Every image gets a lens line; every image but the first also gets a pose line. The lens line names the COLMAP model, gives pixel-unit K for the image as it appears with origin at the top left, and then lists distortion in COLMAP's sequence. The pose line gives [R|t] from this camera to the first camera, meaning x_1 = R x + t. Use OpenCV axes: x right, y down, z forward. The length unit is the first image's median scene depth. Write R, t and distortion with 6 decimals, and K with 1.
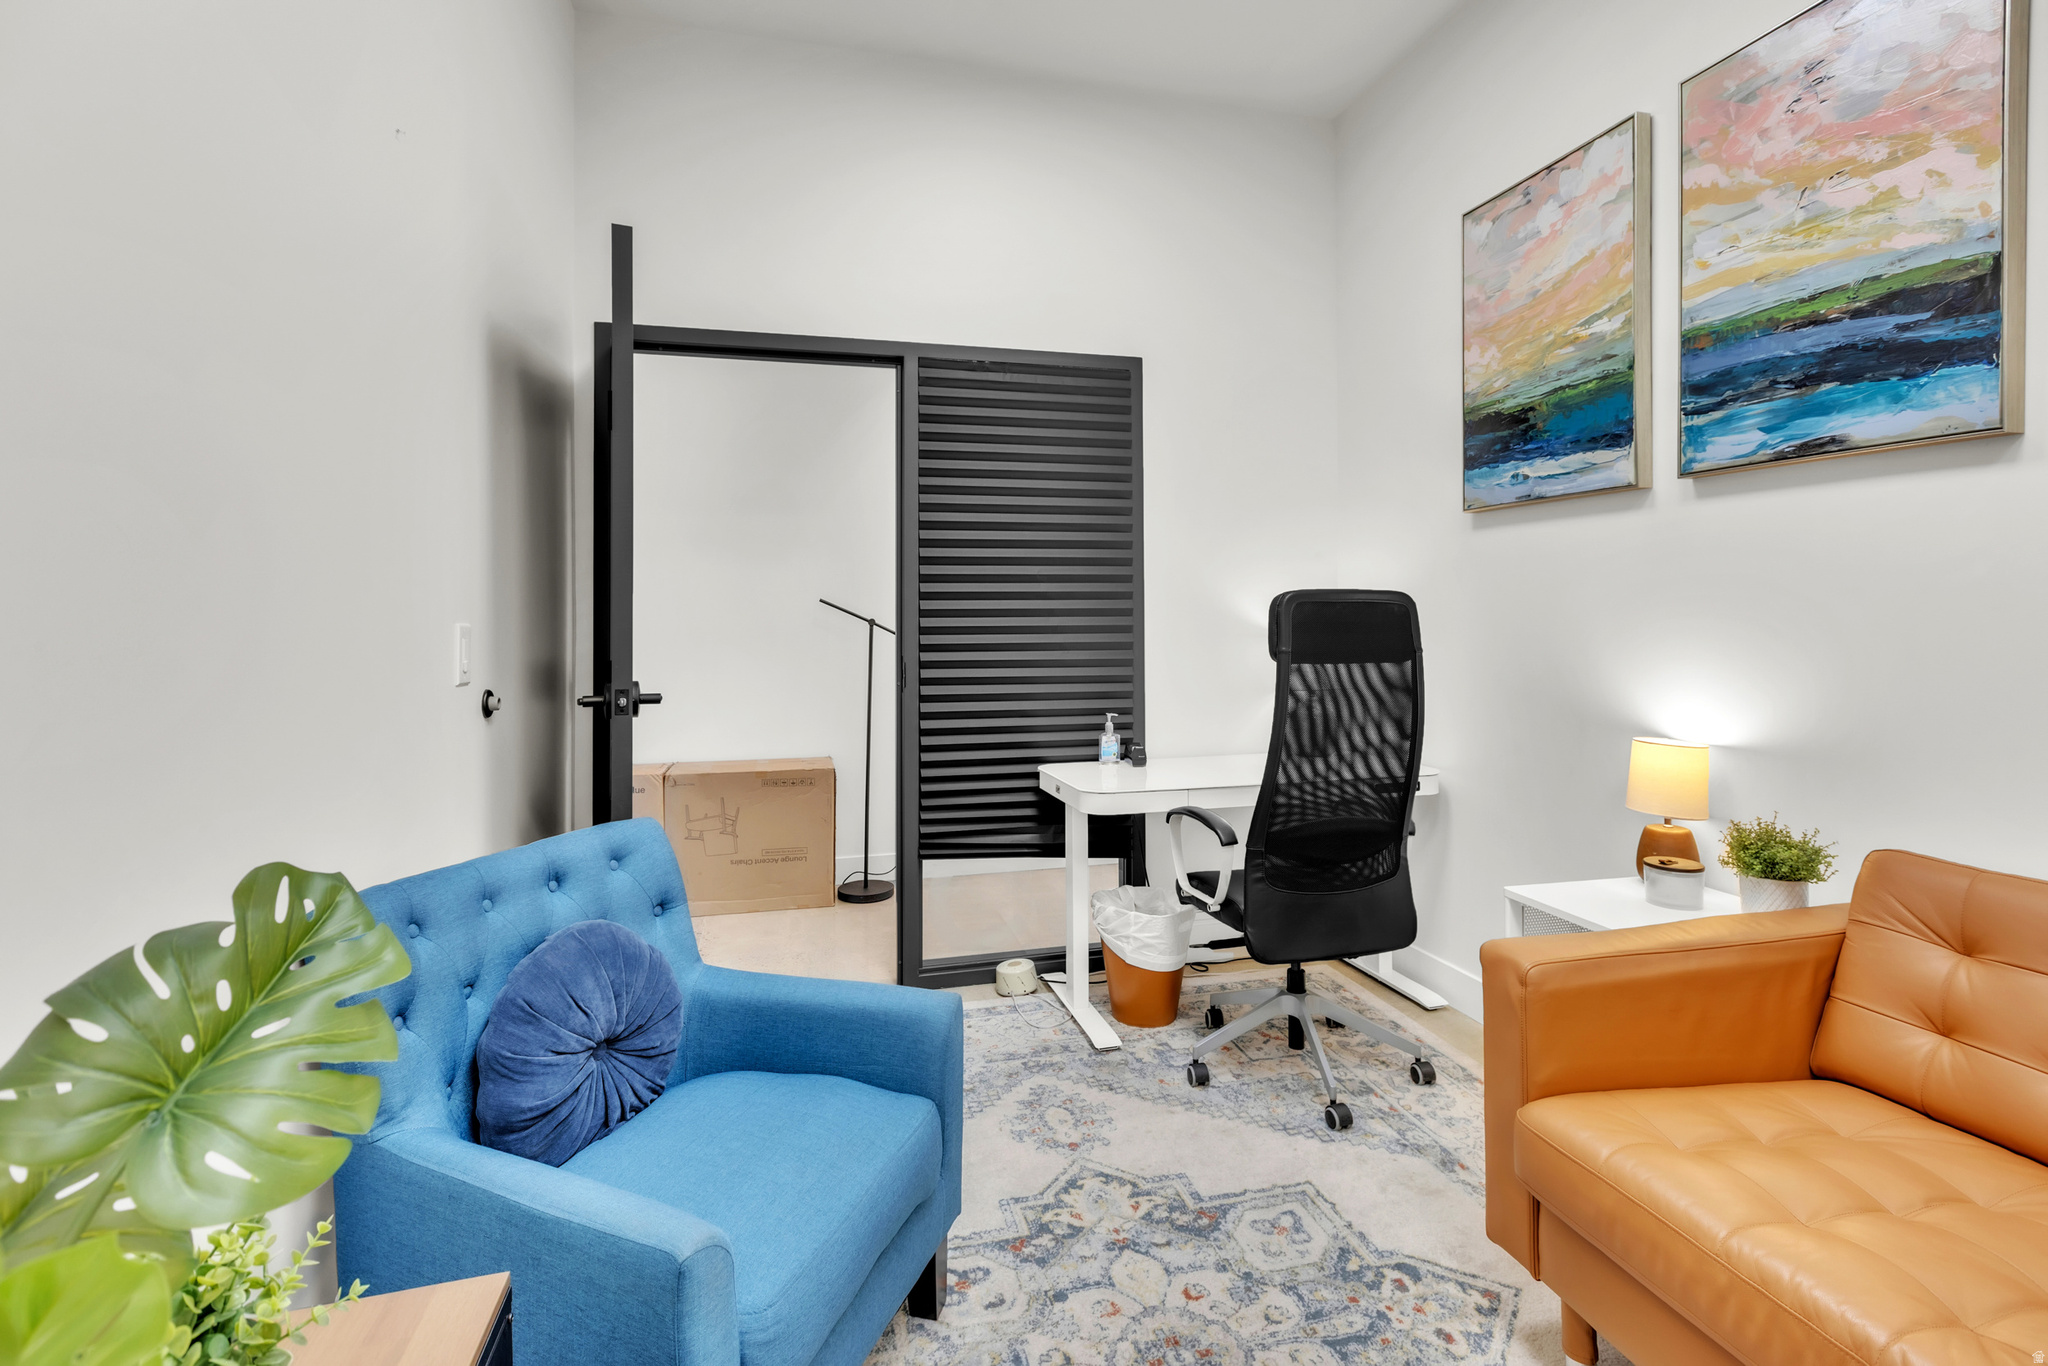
lens RADIAL K [[945.0, 0, 1028.4], [0, 945.0, 647.8], [0, 0, 1]] dist [0.001110, -0.000010]
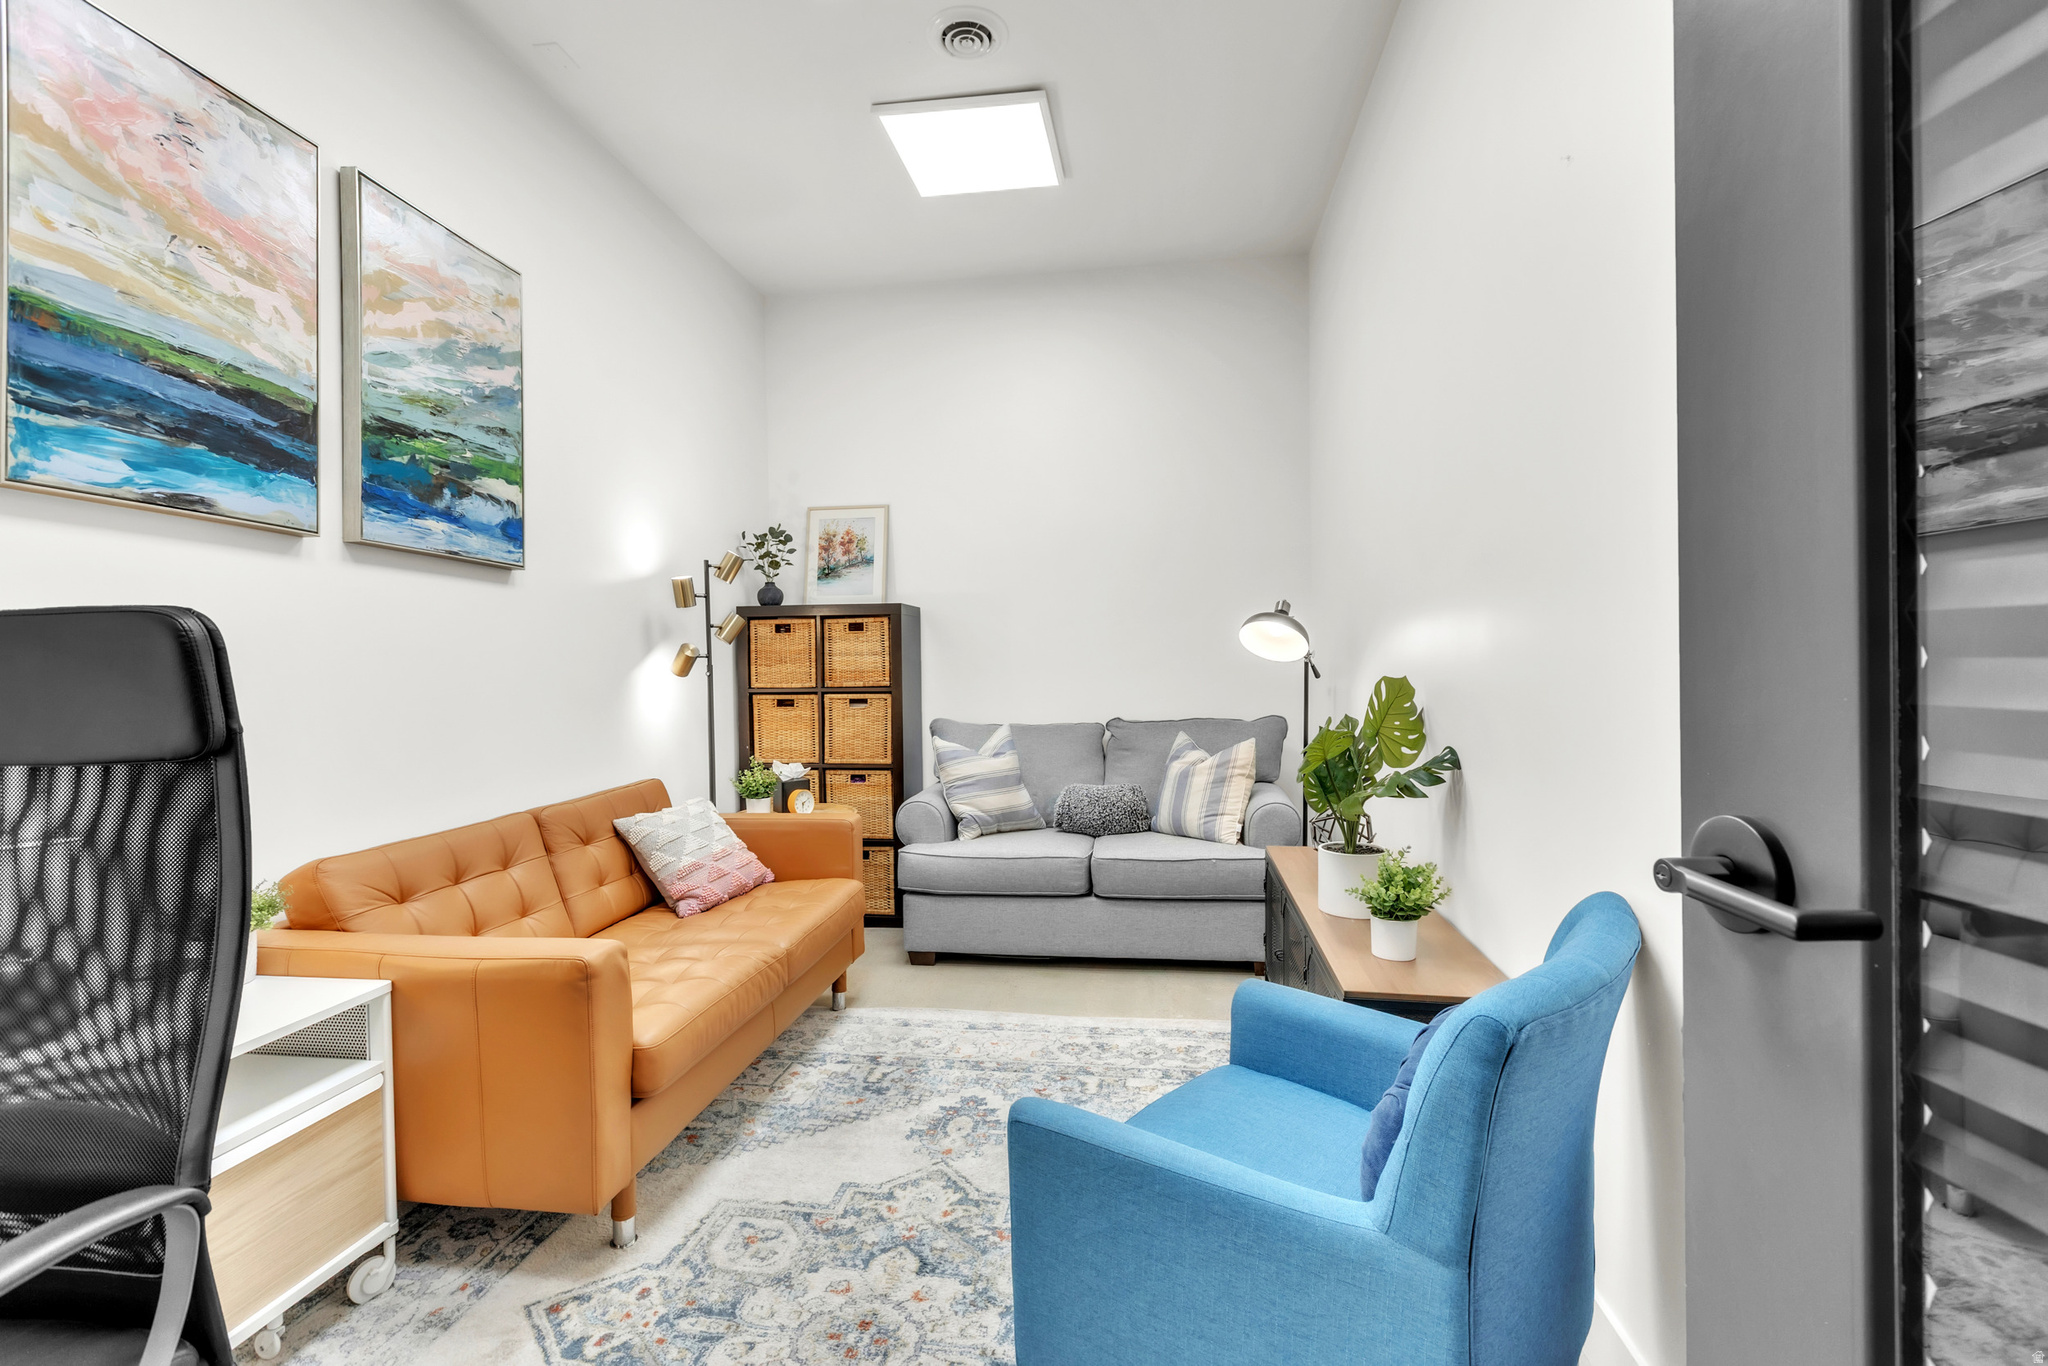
lens RADIAL K [[945.0, 0, 1028.4], [0, 945.0, 647.8], [0, 0, 1]] dist [0.001110, -0.000010]
pose [[-0.923842, 0.005449, 0.382735, -0.372800], [0.010438, 0.999885, 0.010959, -0.059843], [-0.382631, 0.014119, -0.923793, 1.584677]]
